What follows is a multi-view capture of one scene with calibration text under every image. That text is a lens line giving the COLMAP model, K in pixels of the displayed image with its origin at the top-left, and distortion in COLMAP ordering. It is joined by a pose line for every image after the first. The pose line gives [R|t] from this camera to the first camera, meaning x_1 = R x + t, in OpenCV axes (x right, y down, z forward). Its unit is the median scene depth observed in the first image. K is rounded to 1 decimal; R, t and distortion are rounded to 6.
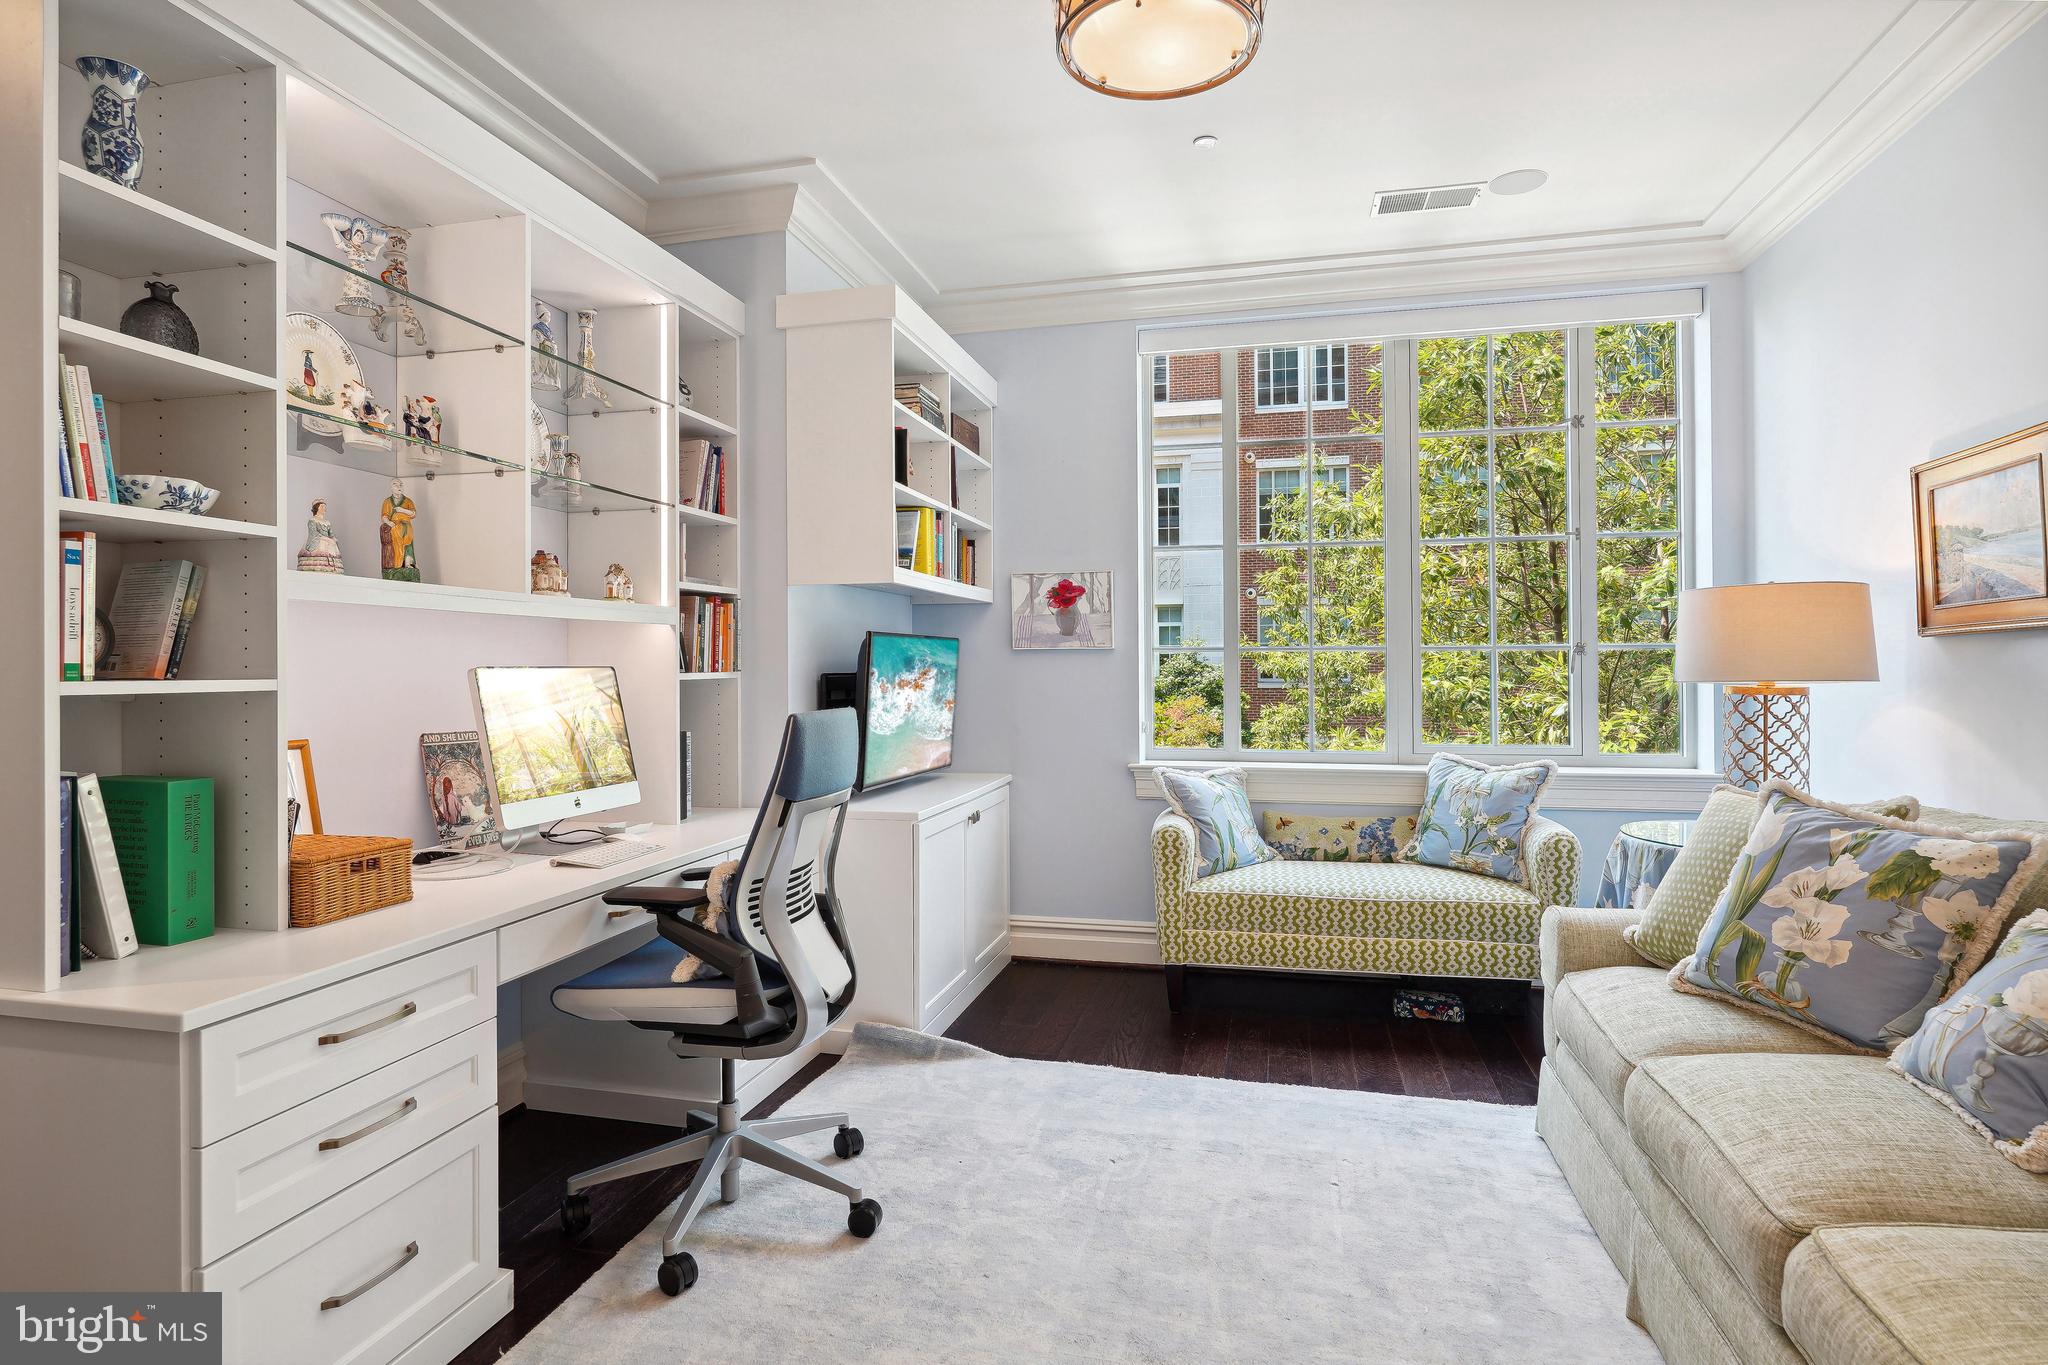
lens RADIAL K [[1069.7, 0, 1010.0], [0, 1069.7, 664.1], [0, 0, 1]] dist [-0.015082, 0.002992]
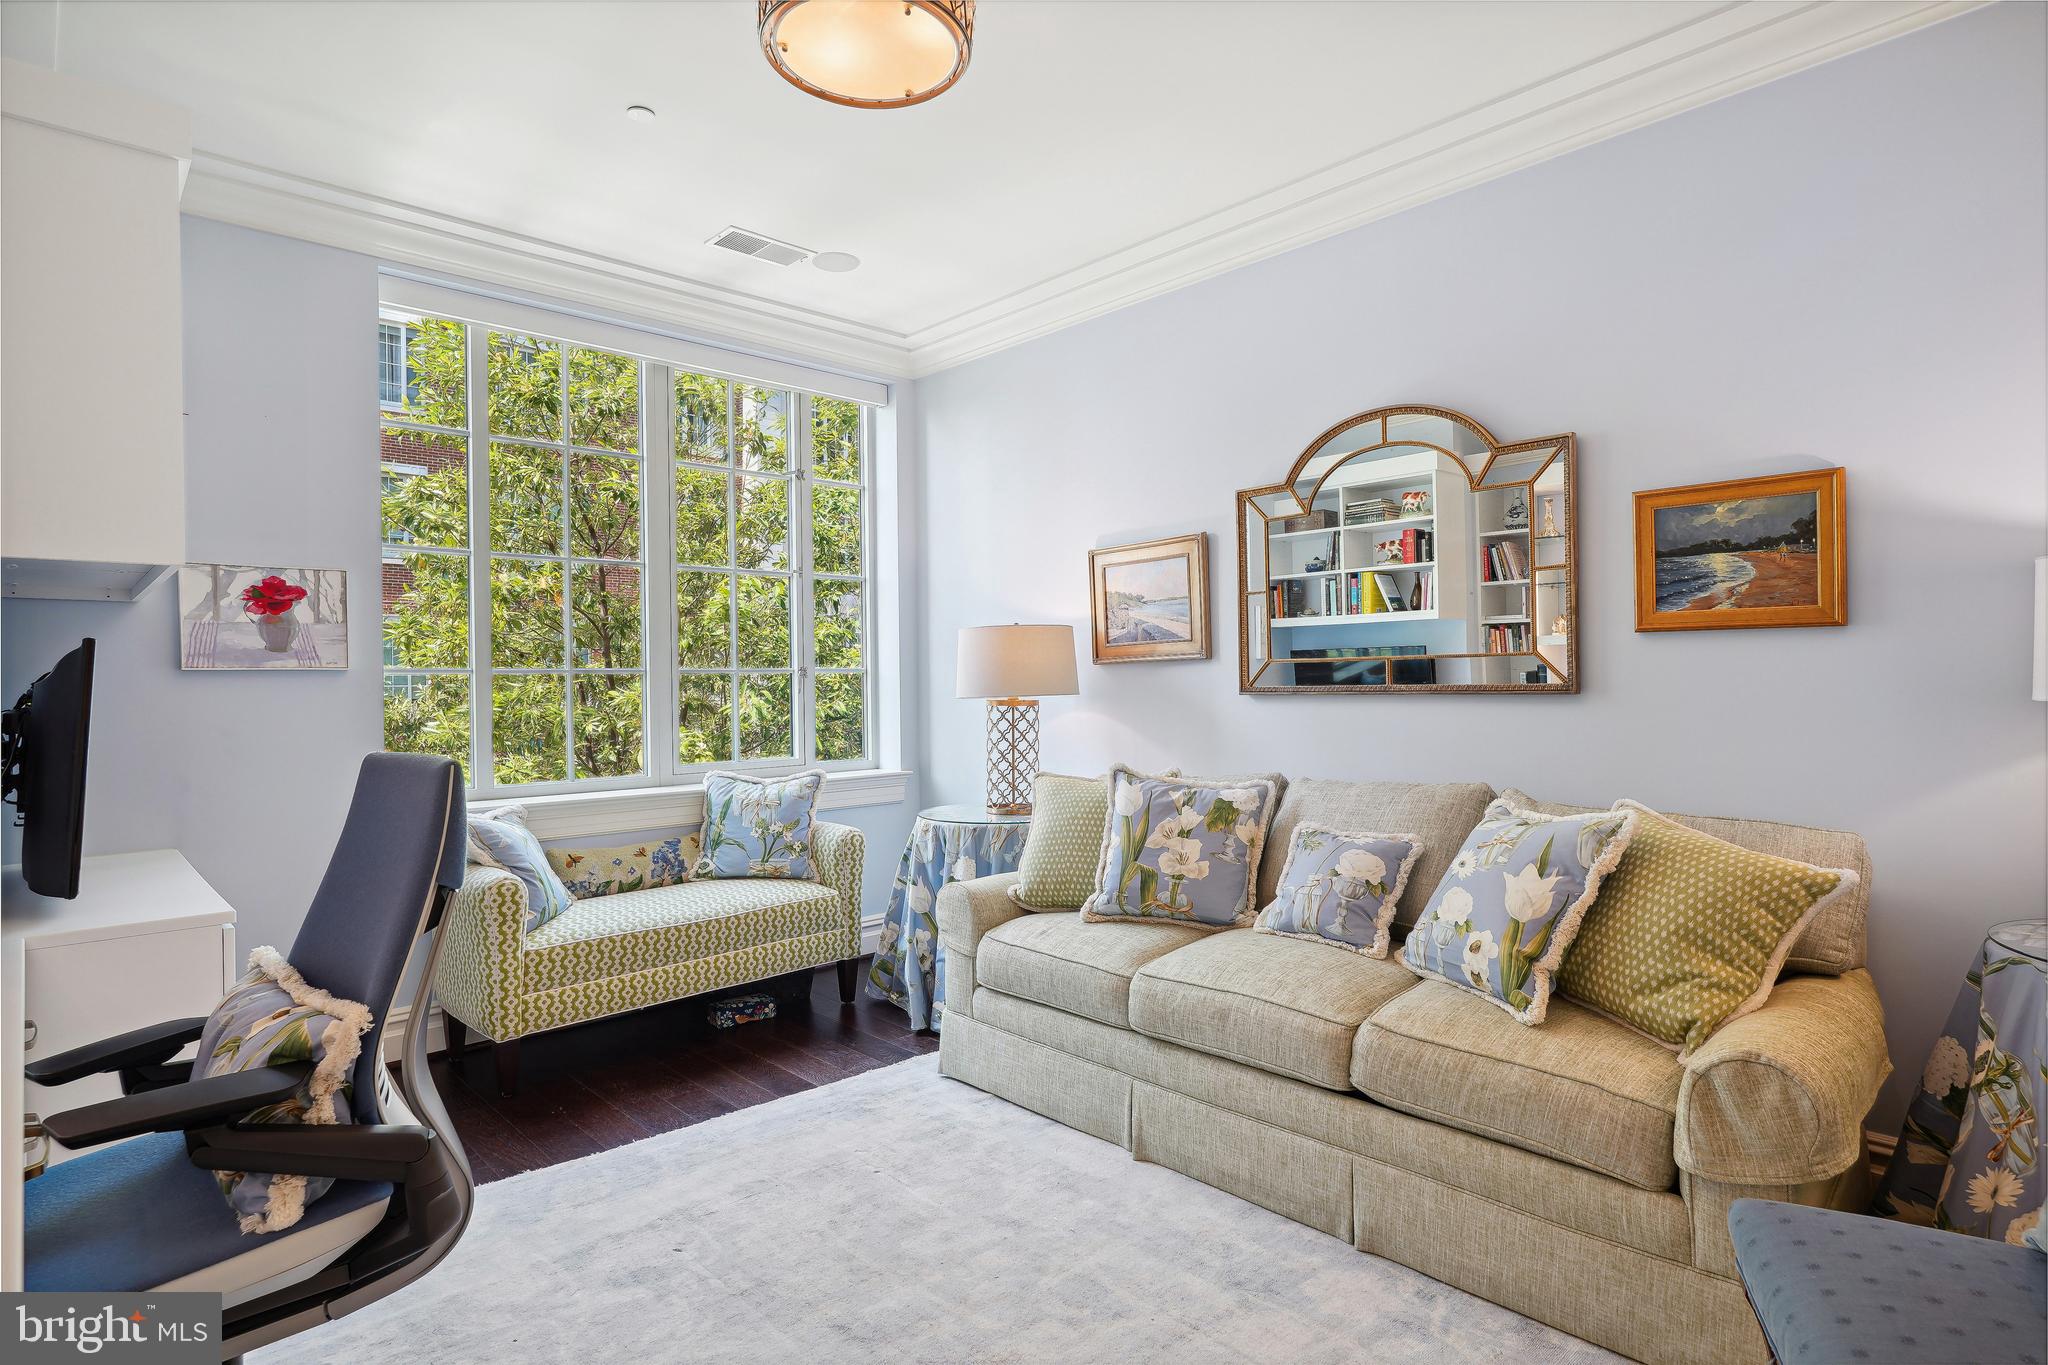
lens RADIAL K [[1069.7, 0, 1007.9], [0, 1069.7, 686.0], [0, 0, 1]] dist [-0.015082, 0.002992]
pose [[0.542735, -0.006203, 0.839881, -0.386685], [0.009130, 0.999957, 0.001485, 0.000968], [-0.839854, 0.006862, 0.542769, 0.228148]]
